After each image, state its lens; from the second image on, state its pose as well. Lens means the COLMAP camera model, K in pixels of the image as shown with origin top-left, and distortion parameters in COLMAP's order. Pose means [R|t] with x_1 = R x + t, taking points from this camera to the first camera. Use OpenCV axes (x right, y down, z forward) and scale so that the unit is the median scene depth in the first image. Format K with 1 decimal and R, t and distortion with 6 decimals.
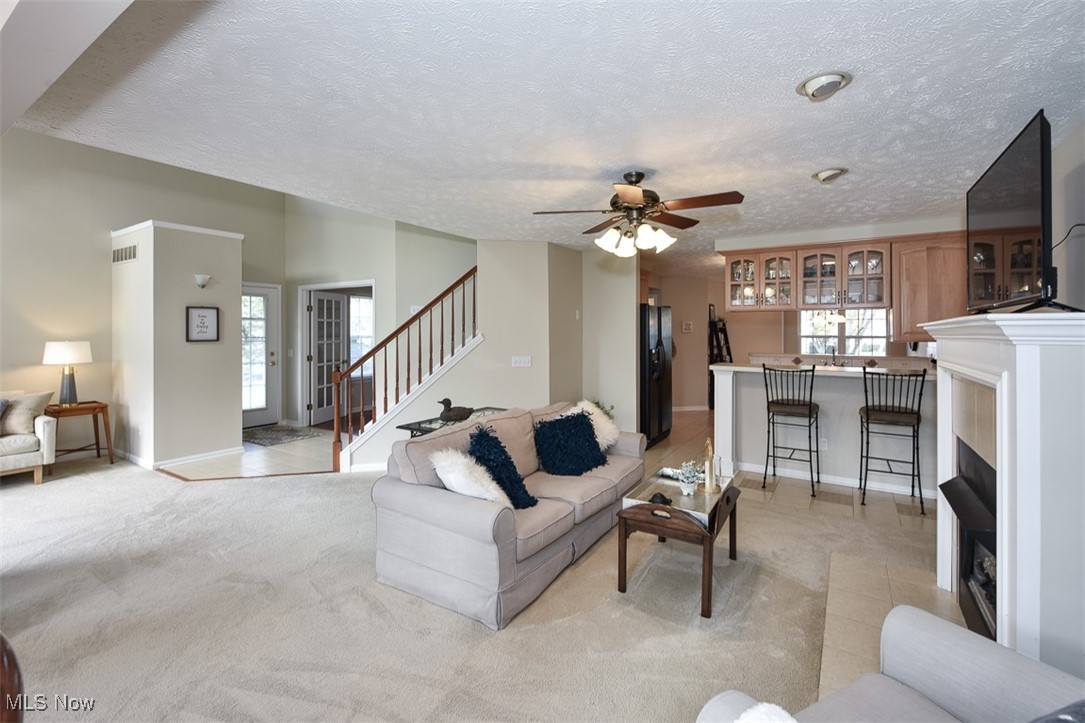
lens RADIAL K [[478.2, 0, 546.4], [0, 478.2, 336.1], [0, 0, 1]] dist [0.020963, -0.008159]
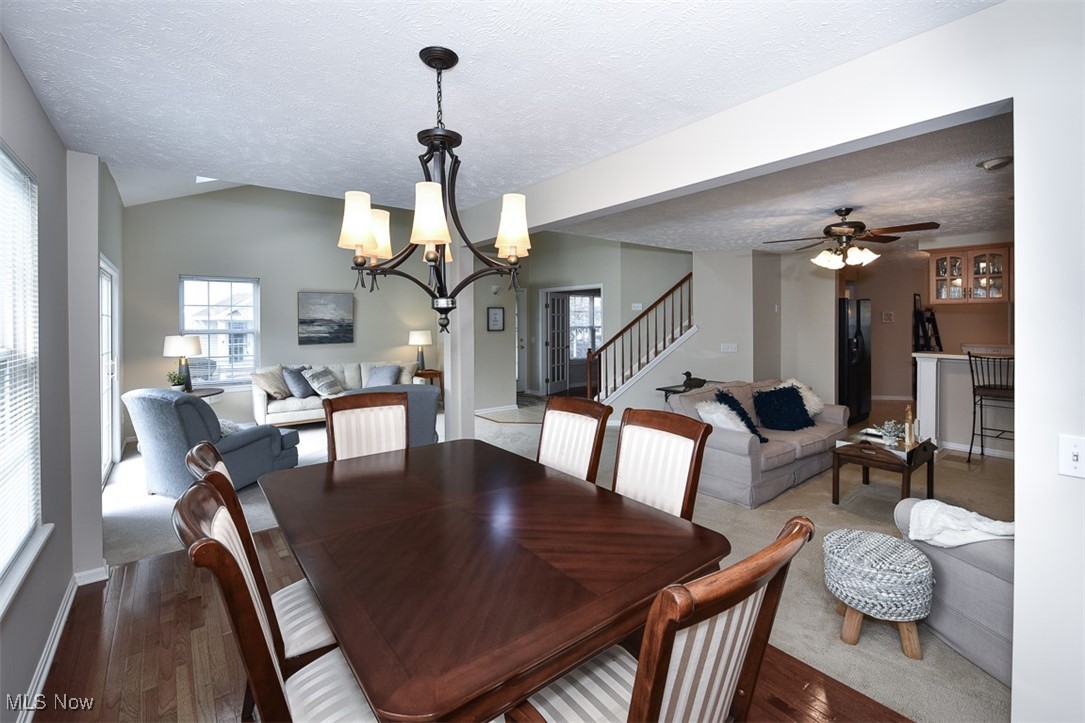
lens RADIAL K [[478.2, 0, 545.1], [0, 478.2, 330.0], [0, 0, 1]] dist [0.020963, -0.008159]
pose [[0.946285, 0.000936, -0.323332, -0.108367], [0.002253, 0.999952, 0.009488, -0.005826], [0.323325, -0.009707, 0.946238, -0.351247]]
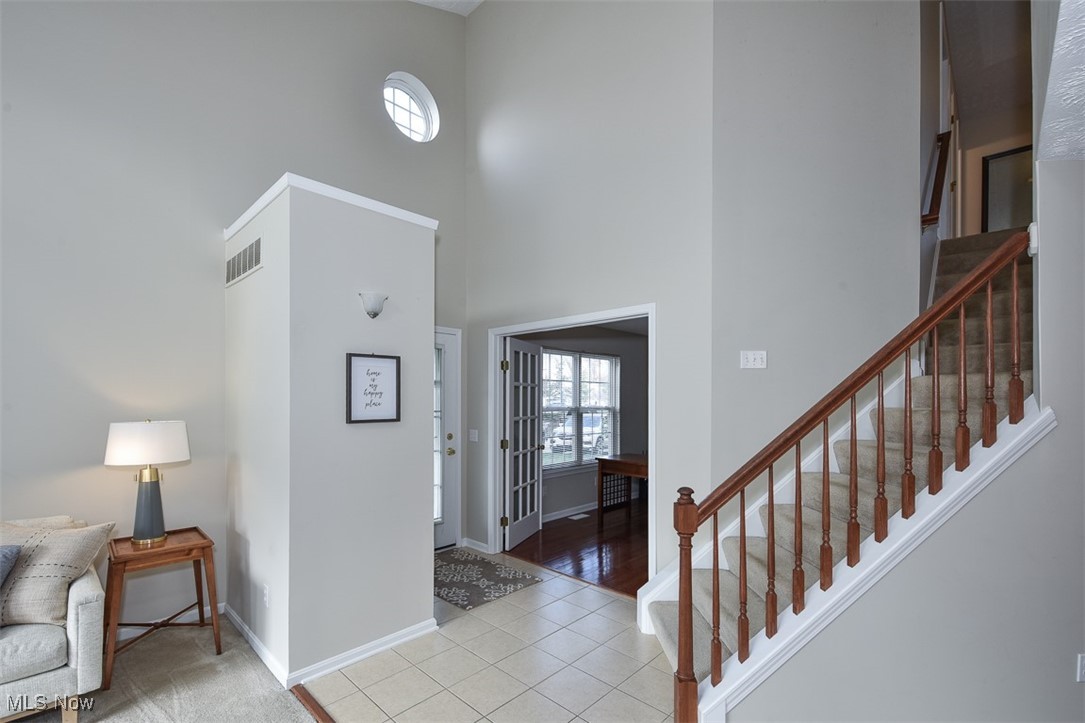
lens RADIAL K [[478.2, 0, 546.1], [0, 478.2, 402.4], [0, 0, 1]] dist [0.020963, -0.008159]
pose [[0.983220, -0.000415, -0.182421, -0.472354], [-0.000664, 0.999983, -0.005856, -0.007216], [0.182421, 0.005879, 0.983203, 0.571716]]
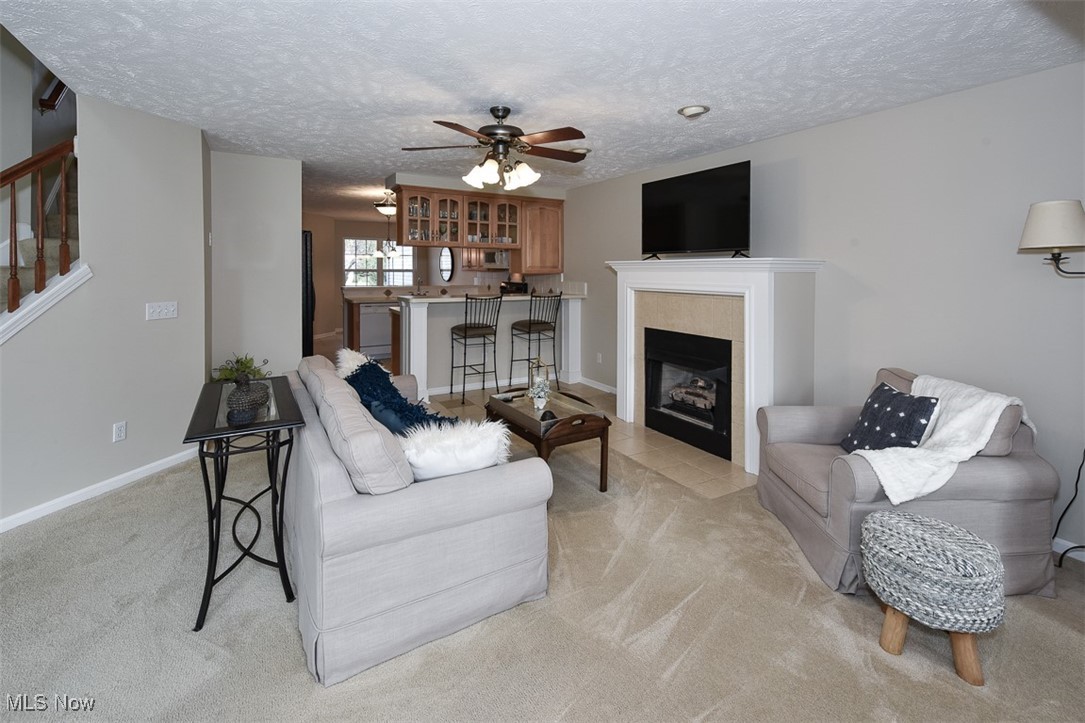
lens RADIAL K [[478.2, 0, 560.7], [0, 478.2, 277.5], [0, 0, 1]] dist [0.020963, -0.008159]
pose [[0.438457, -0.014610, 0.898634, -0.417204], [0.000465, 0.999871, 0.016029, 0.000676], [-0.898752, -0.006610, 0.438407, 0.273892]]
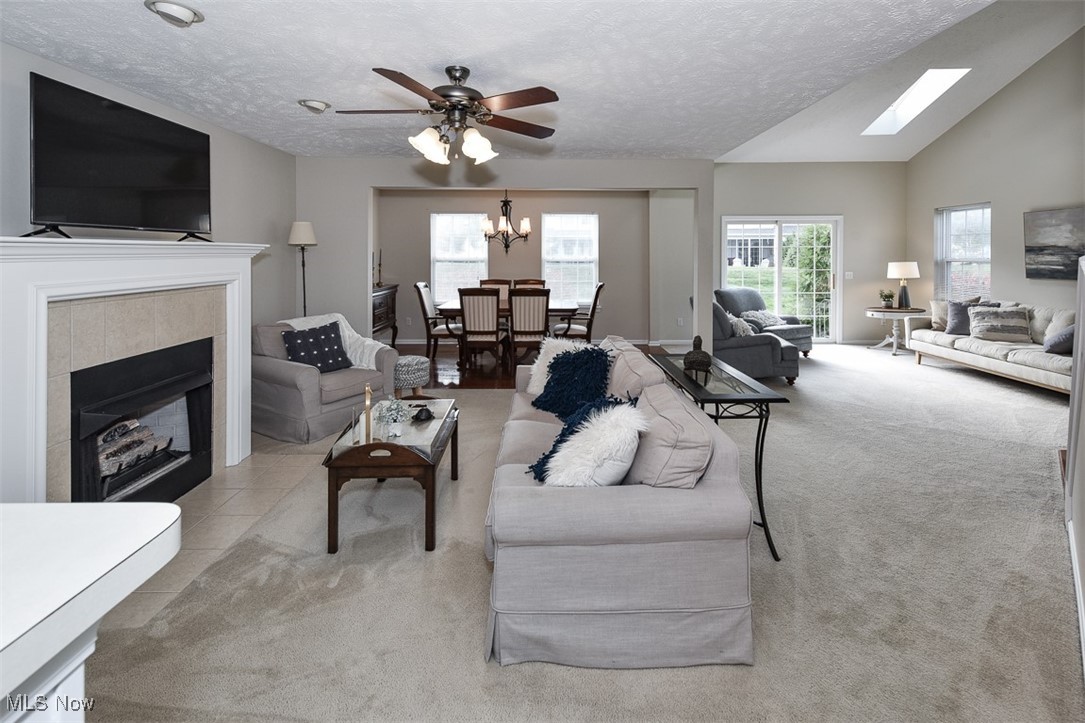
lens RADIAL K [[478.2, 0, 541.5], [0, 478.2, 256.2], [0, 0, 1]] dist [0.020963, -0.008159]
pose [[-0.848582, 0.001444, -0.529062, 0.318496], [-0.005379, 0.999921, 0.011356, -0.009005], [0.529037, 0.012482, -0.848507, 1.121171]]
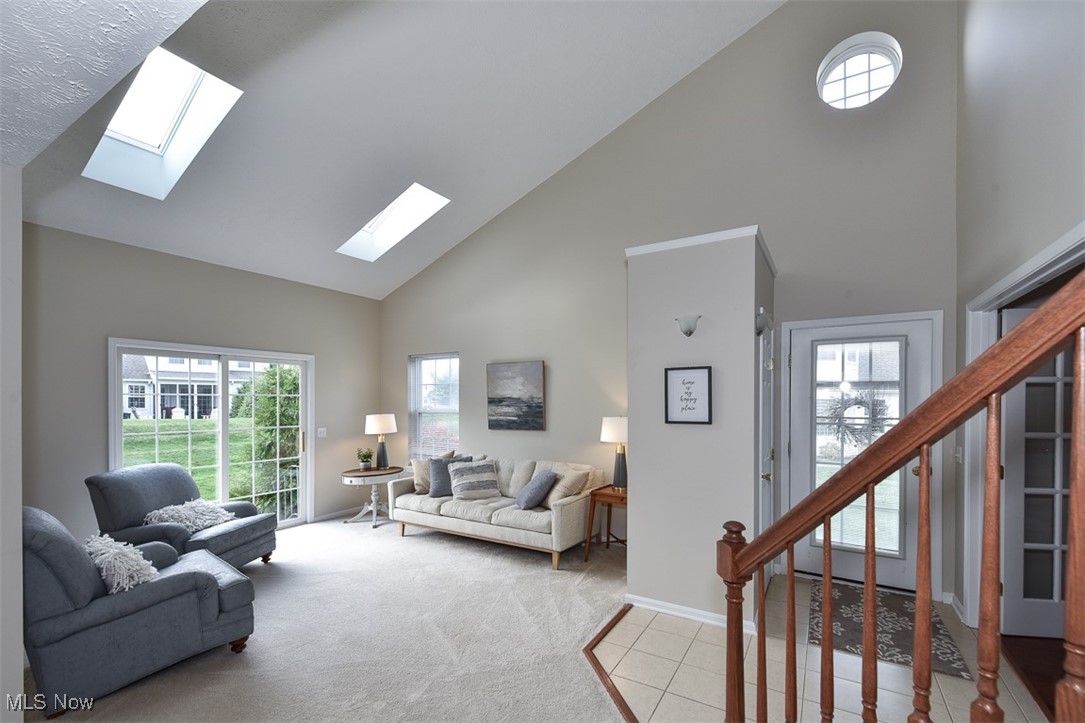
lens RADIAL K [[478.2, 0, 551.8], [0, 478.2, 409.1], [0, 0, 1]] dist [0.020963, -0.008159]
pose [[0.026602, 0.013058, -0.999561, -0.117190], [-0.008673, 0.999880, 0.012832, -0.014565], [0.999608, 0.008328, 0.026712, 0.875939]]
